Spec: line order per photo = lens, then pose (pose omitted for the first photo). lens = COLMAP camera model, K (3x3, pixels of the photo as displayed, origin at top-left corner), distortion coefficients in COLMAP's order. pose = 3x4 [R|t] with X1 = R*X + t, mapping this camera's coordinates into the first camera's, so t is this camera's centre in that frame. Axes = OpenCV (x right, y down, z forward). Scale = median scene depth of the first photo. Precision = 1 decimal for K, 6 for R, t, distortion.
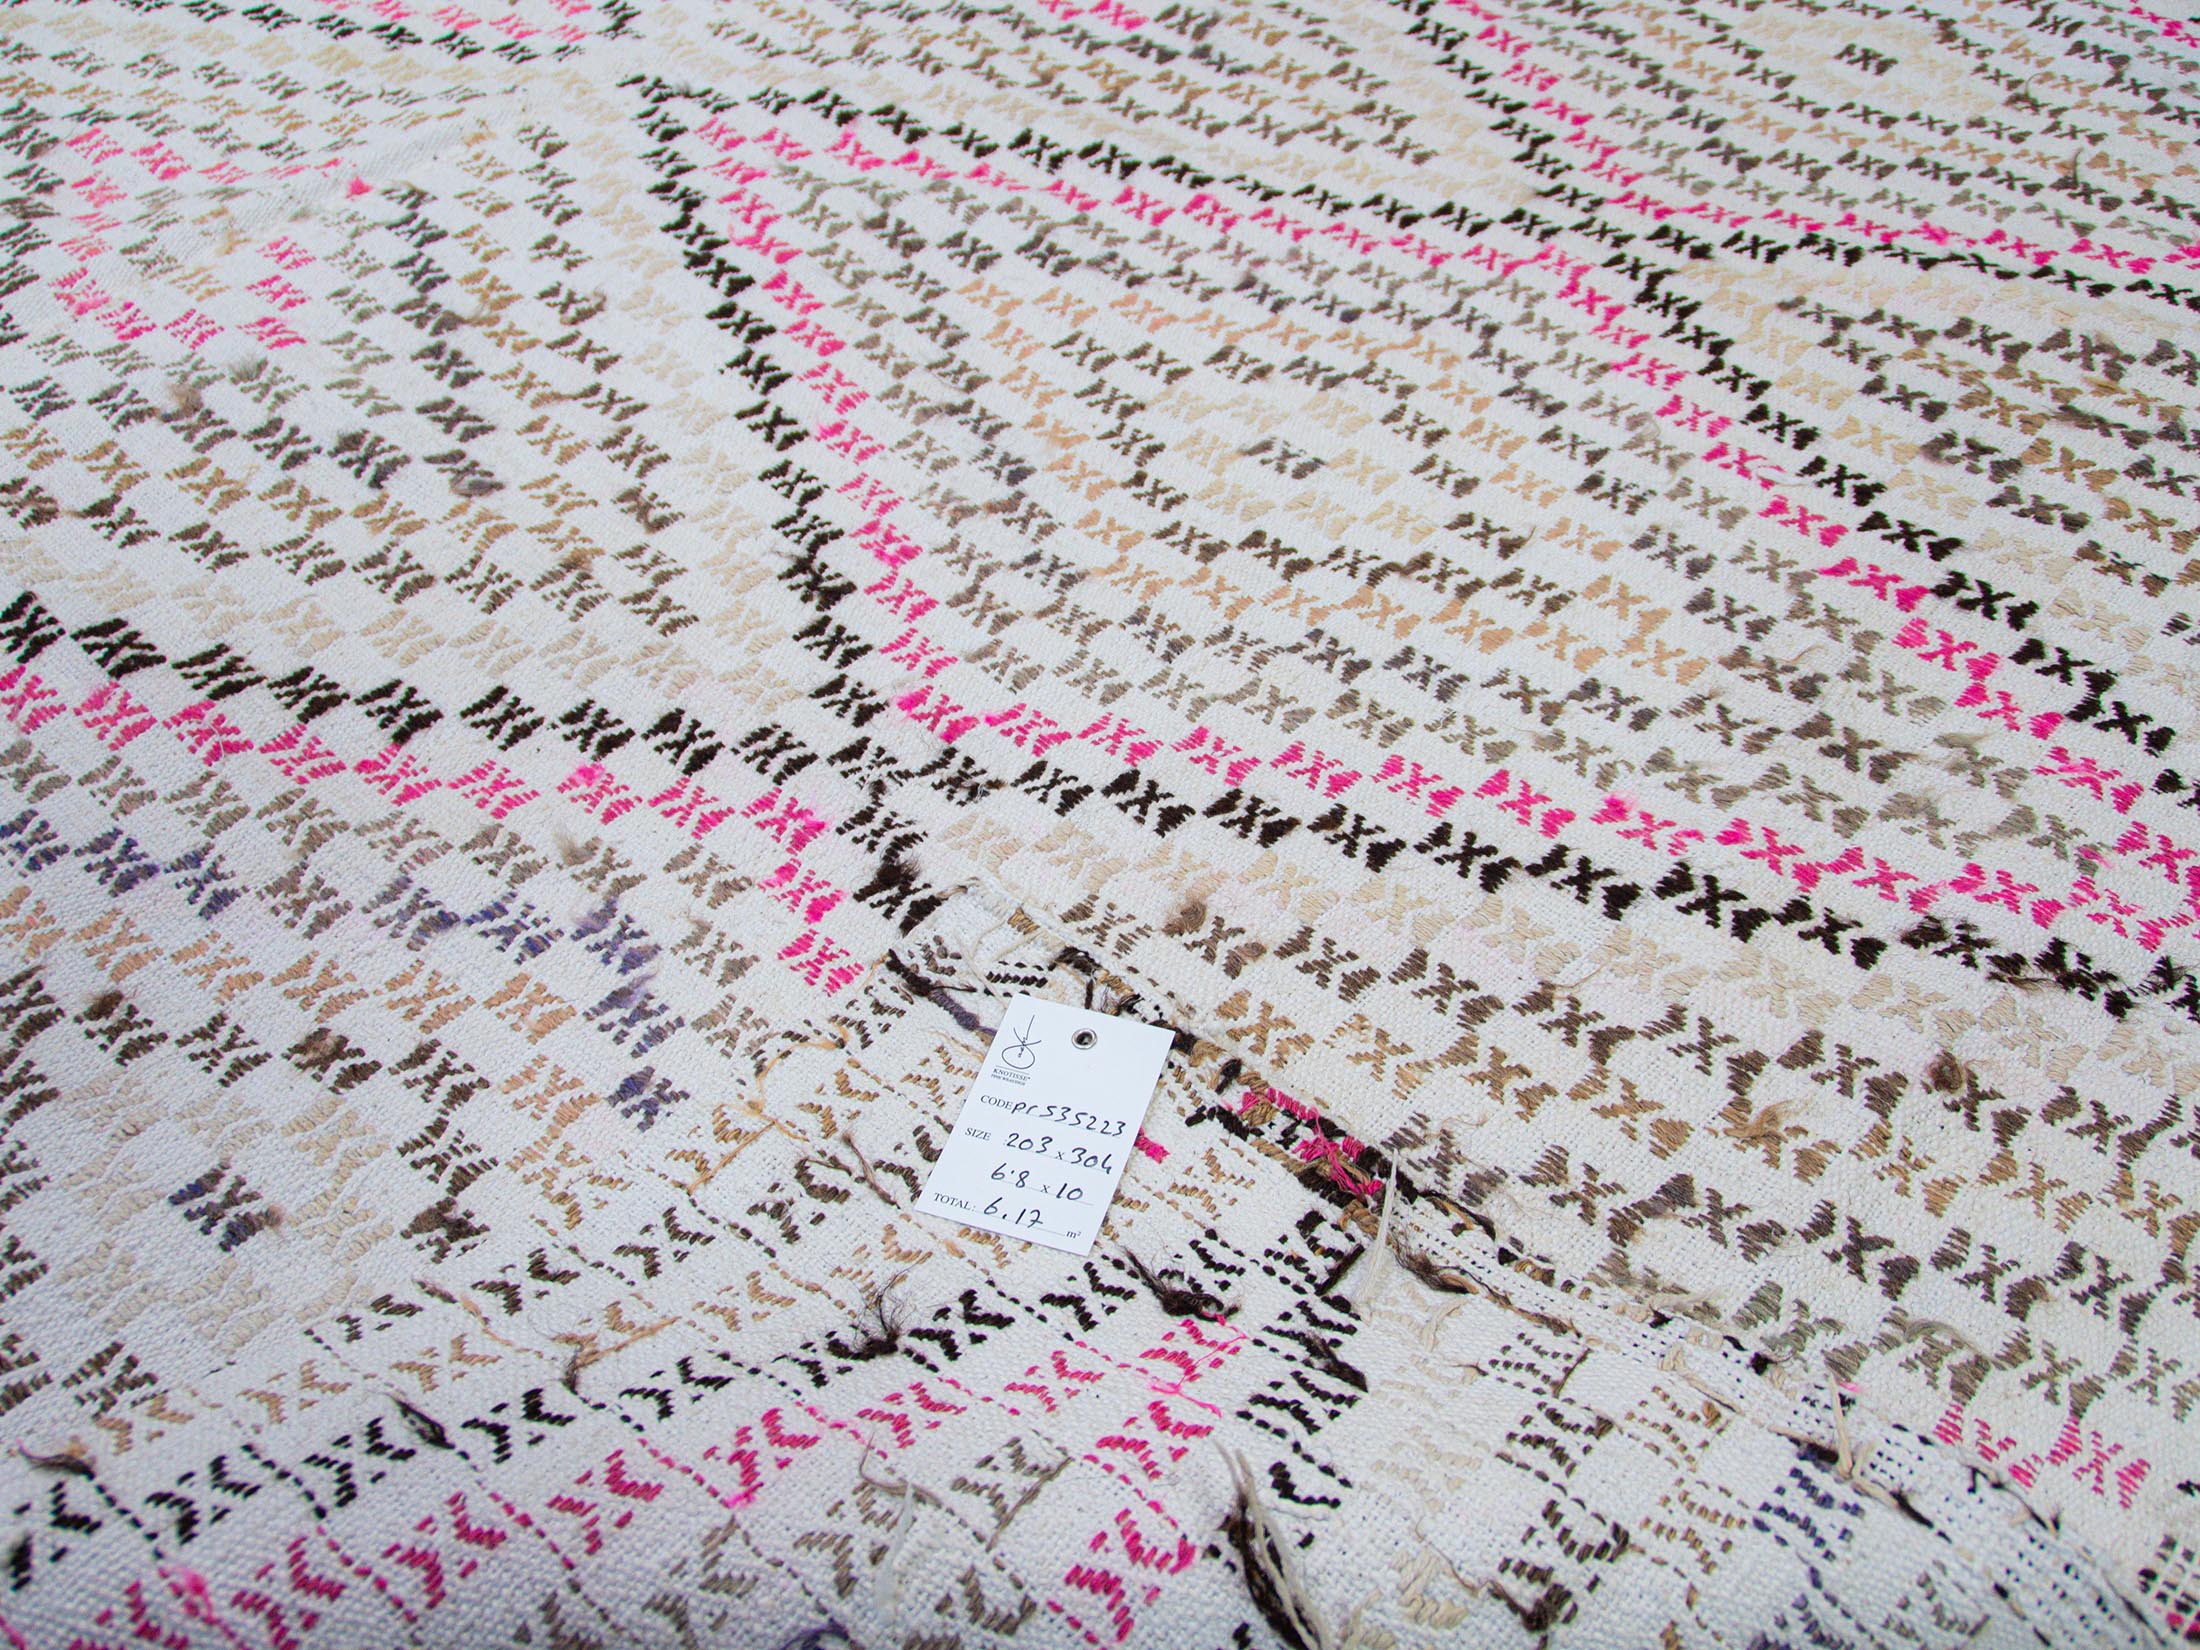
lens RADIAL K [[1937.6, 0, 1096.4], [0, 1937.6, 838.1], [0, 0, 1]] dist [0.014136, -0.020427]
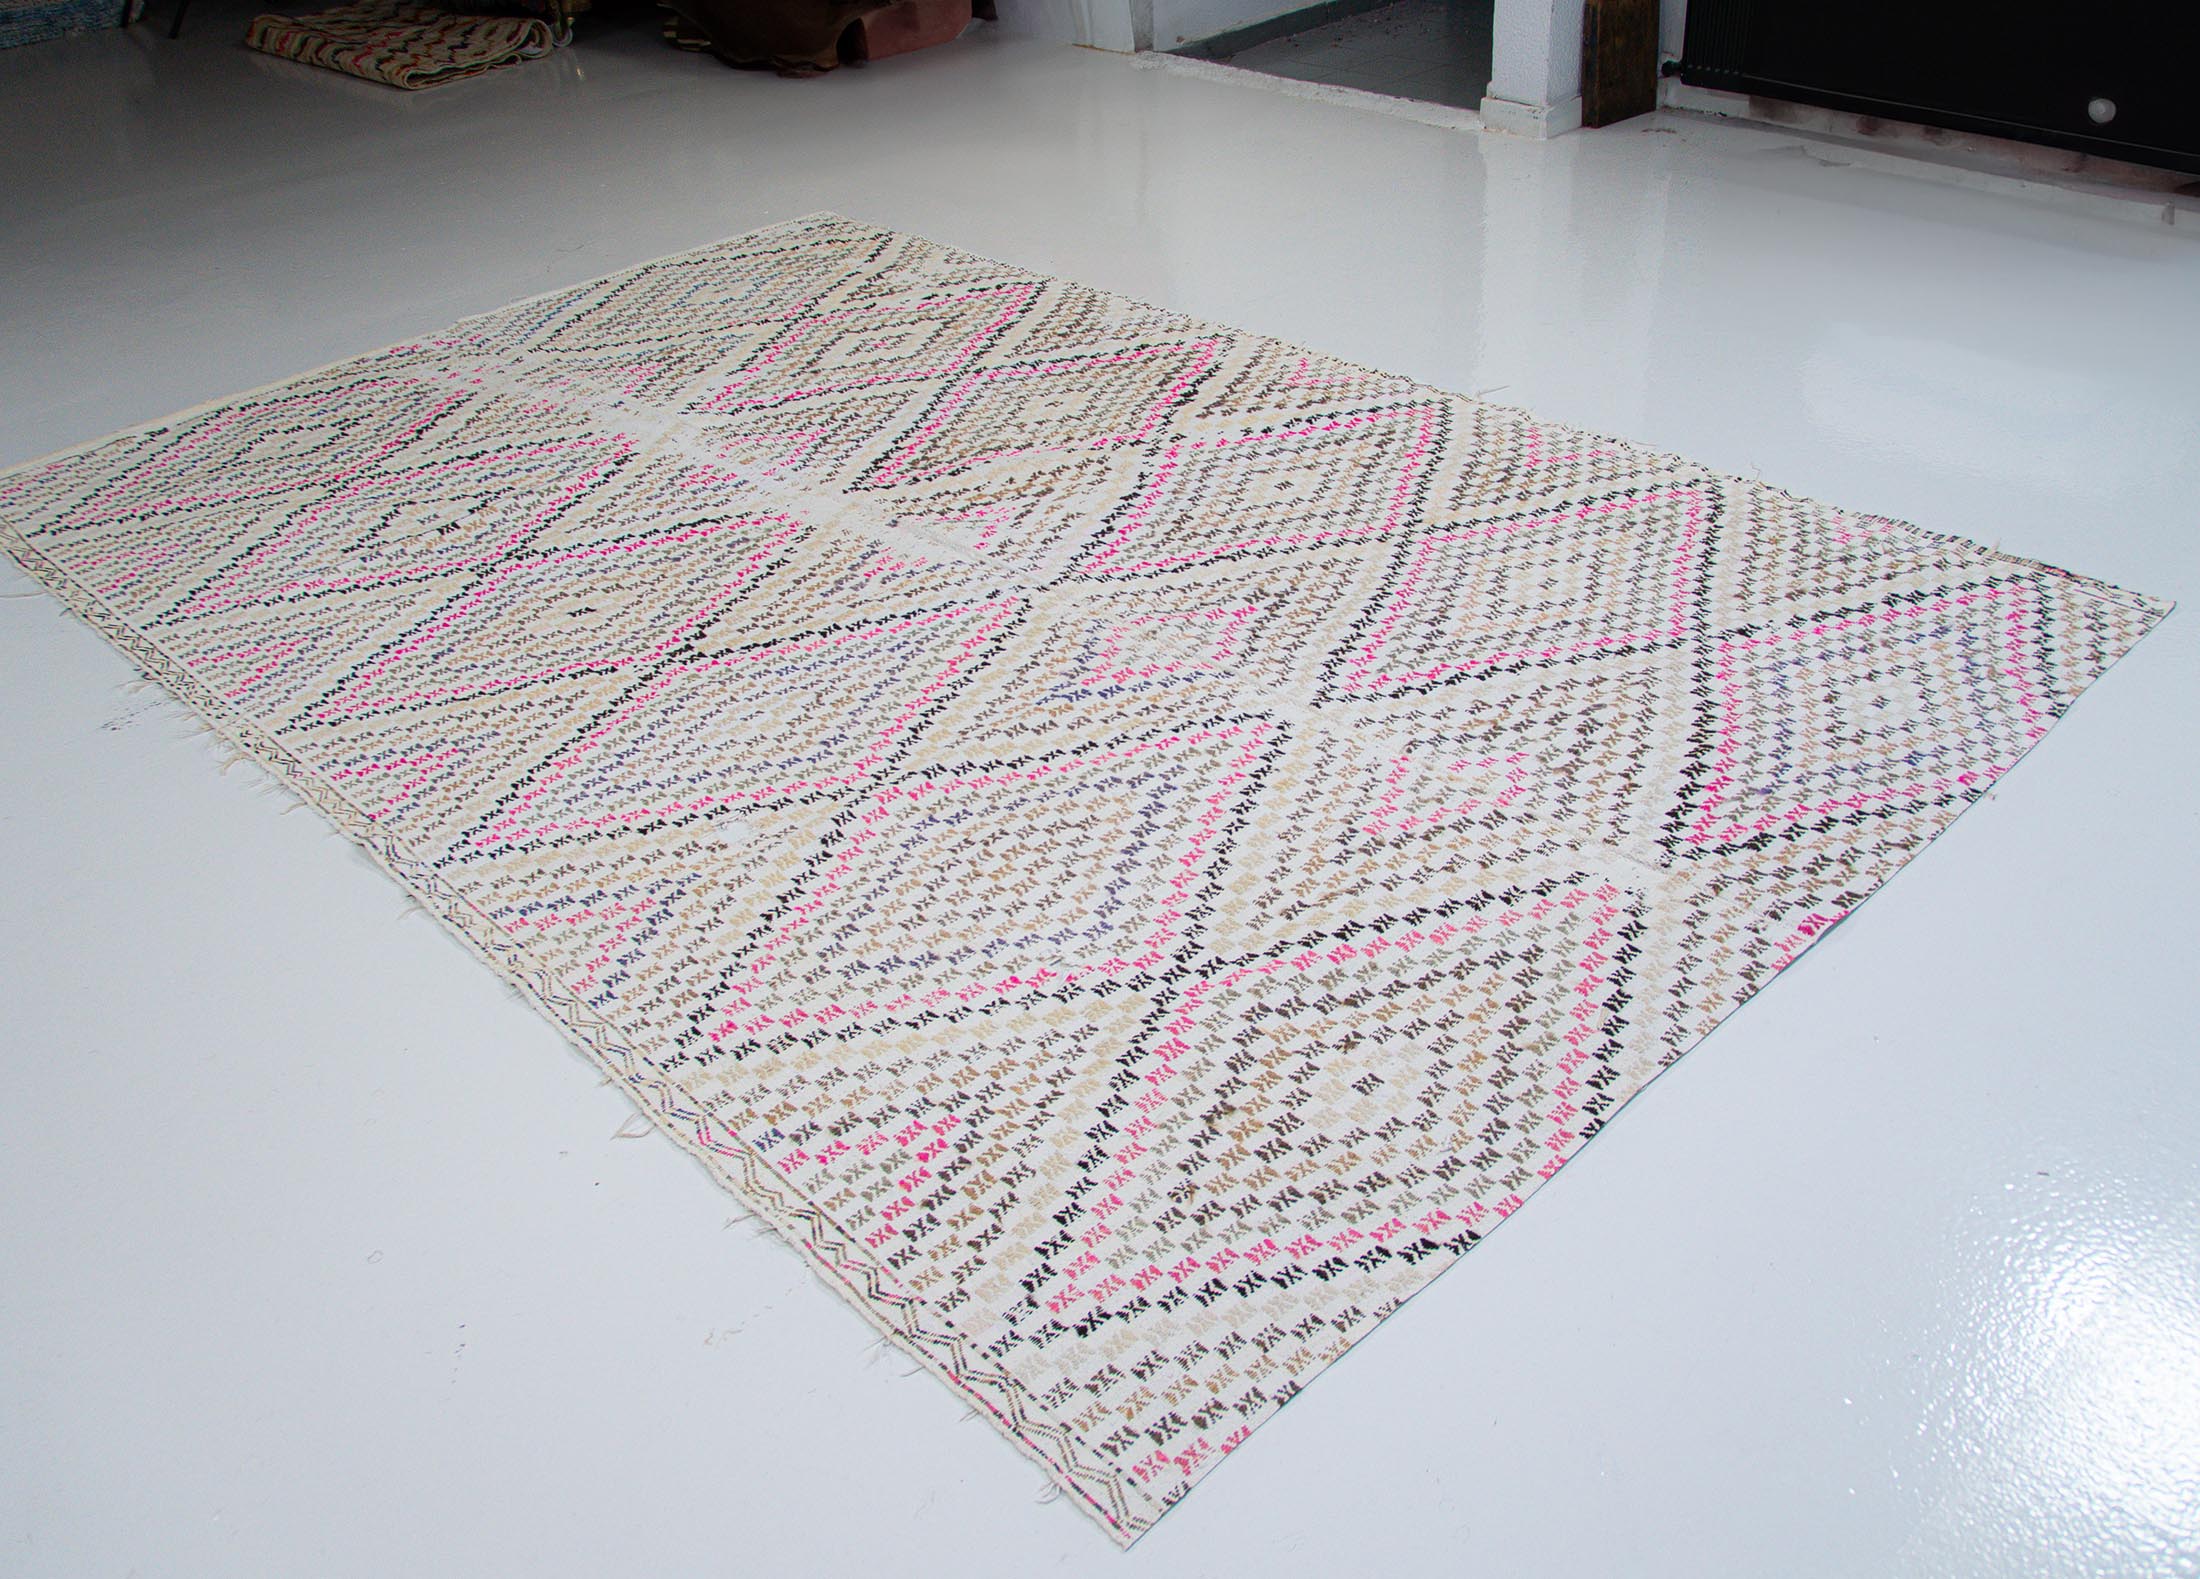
lens RADIAL K [[1919.2, 0, 1098.6], [0, 1919.2, 791.4], [0, 0, 1]] dist [0.007196, 0.010467]
pose [[0.063343, -0.557288, 0.827900, -3.103030], [0.762409, 0.562326, 0.320189, -1.763116], [-0.643988, 0.610917, 0.460500, 0.201500]]
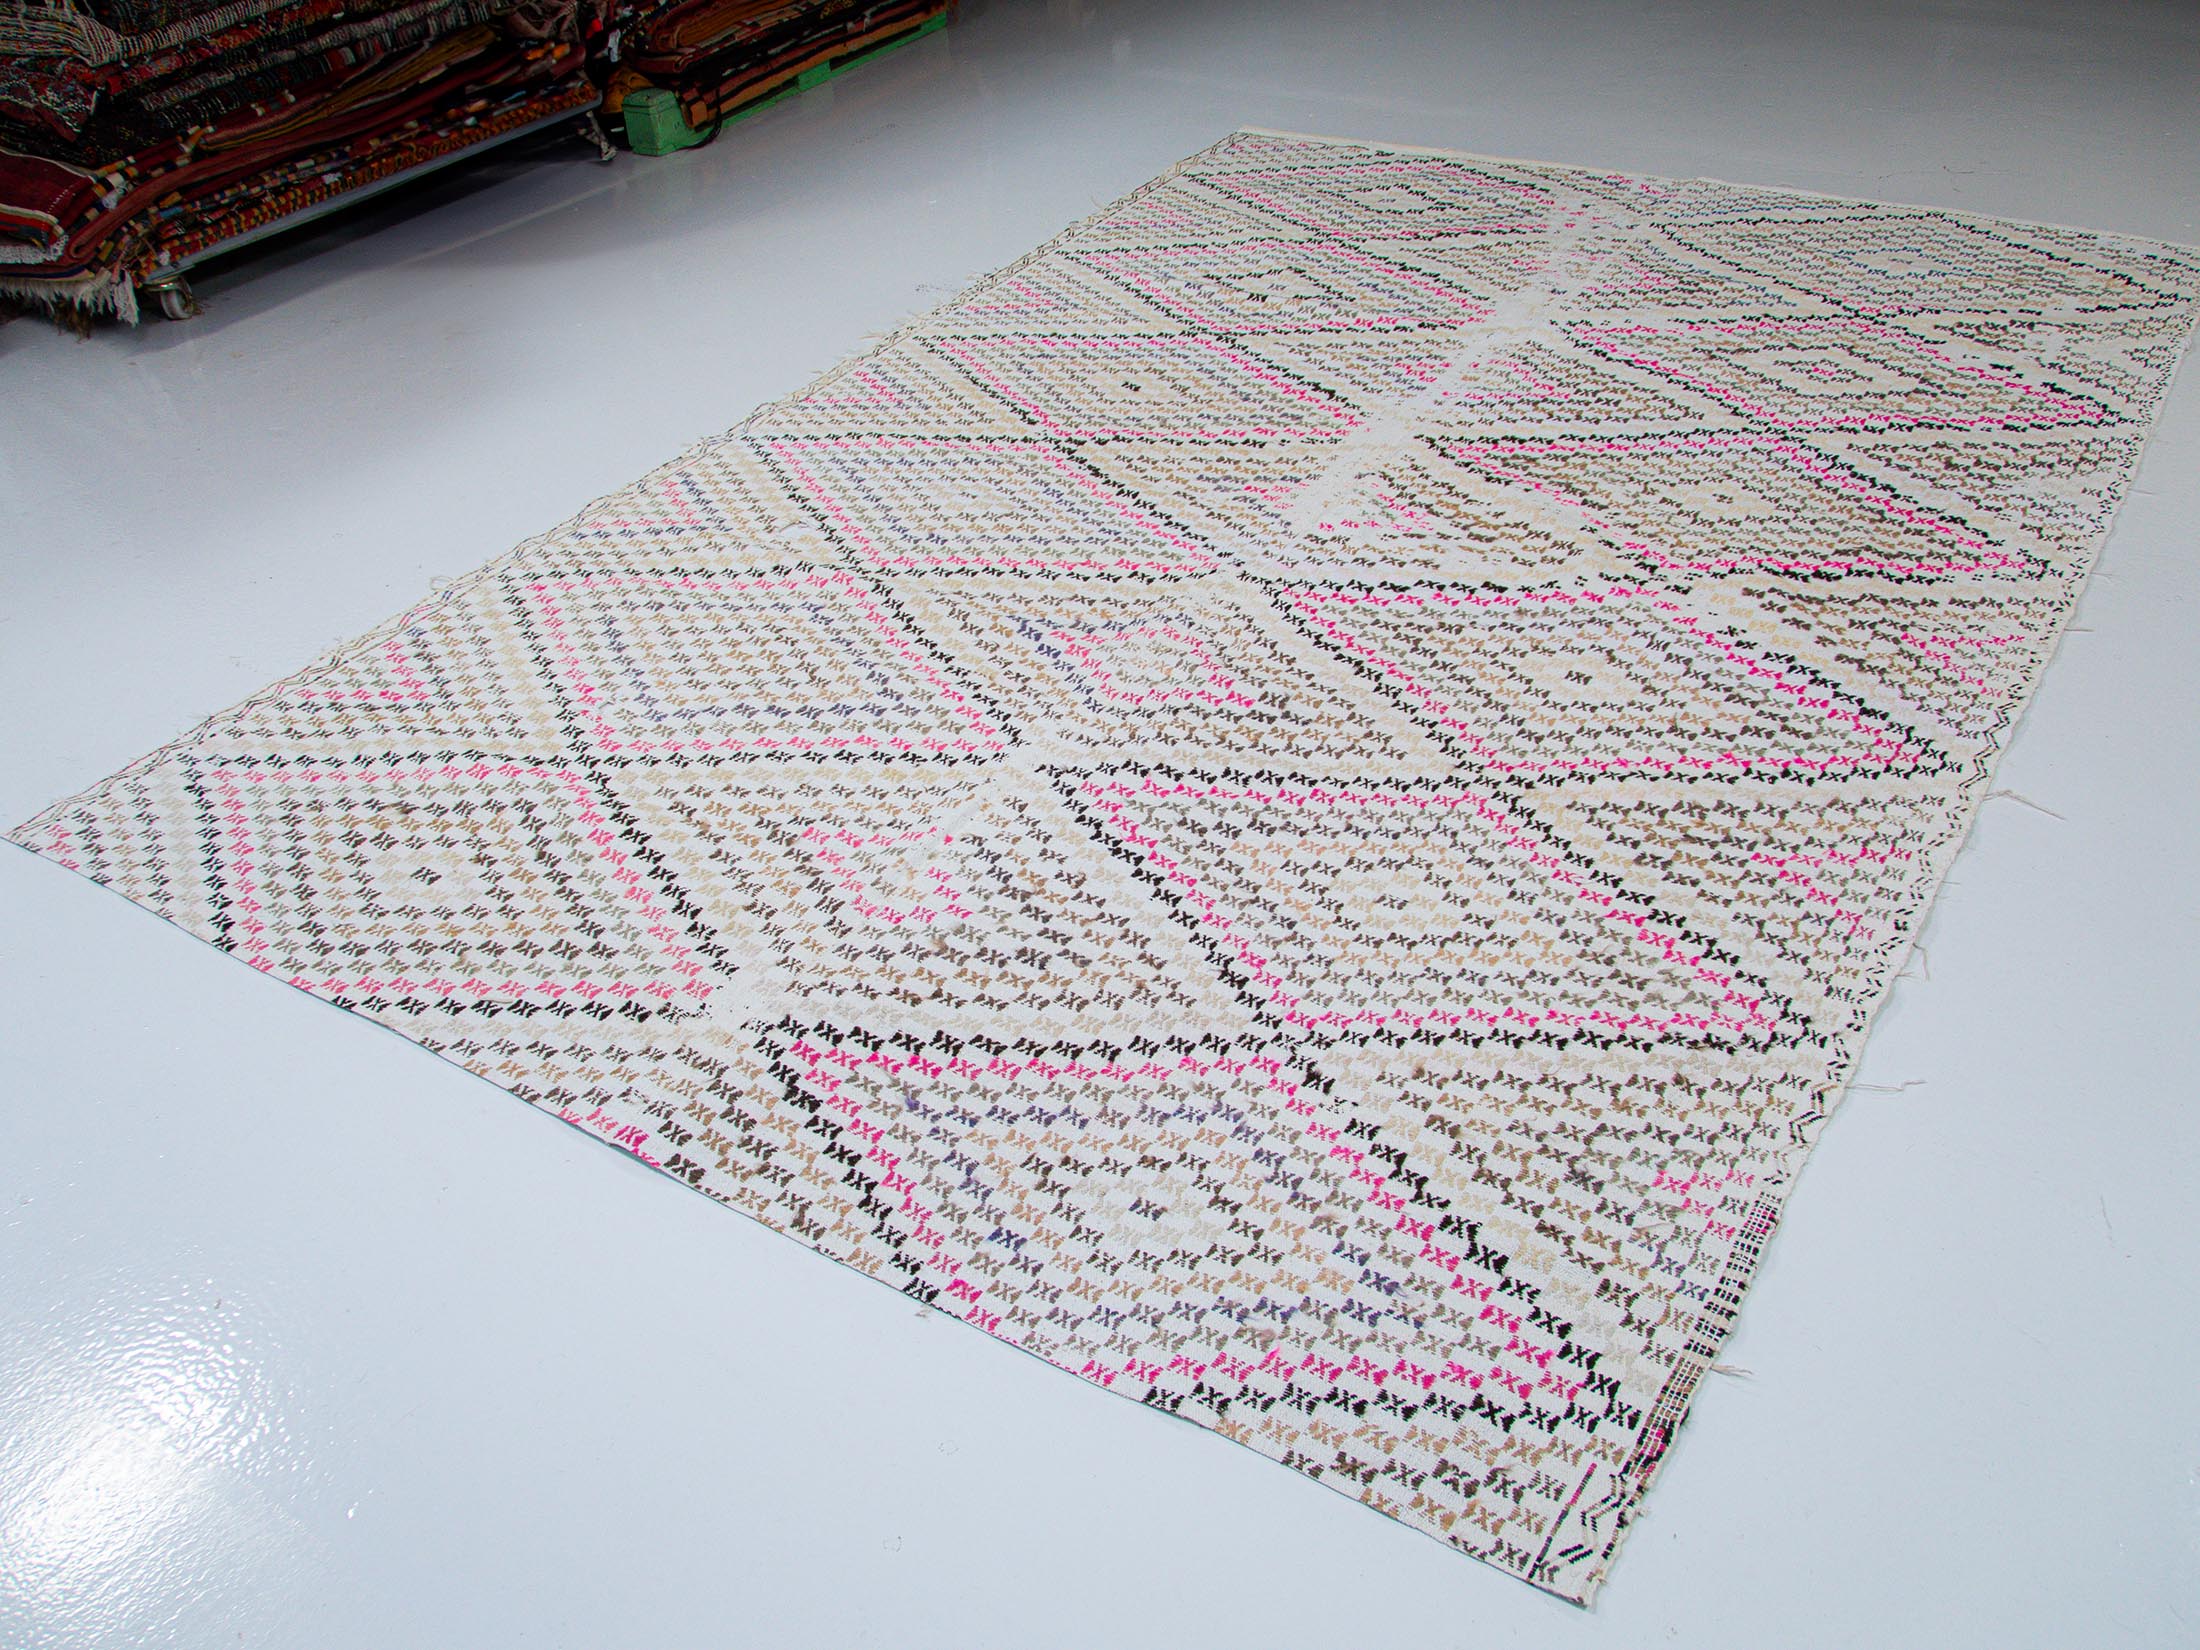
lens RADIAL K [[1937.6, 0, 1099.7], [0, 1937.6, 835.3], [0, 0, 1]] dist [0.014136, -0.020427]
pose [[0.984313, -0.147092, 0.097426, -0.542104], [0.162258, 0.971555, -0.172493, 0.098272], [-0.069283, 0.185596, 0.980181, -1.550095]]
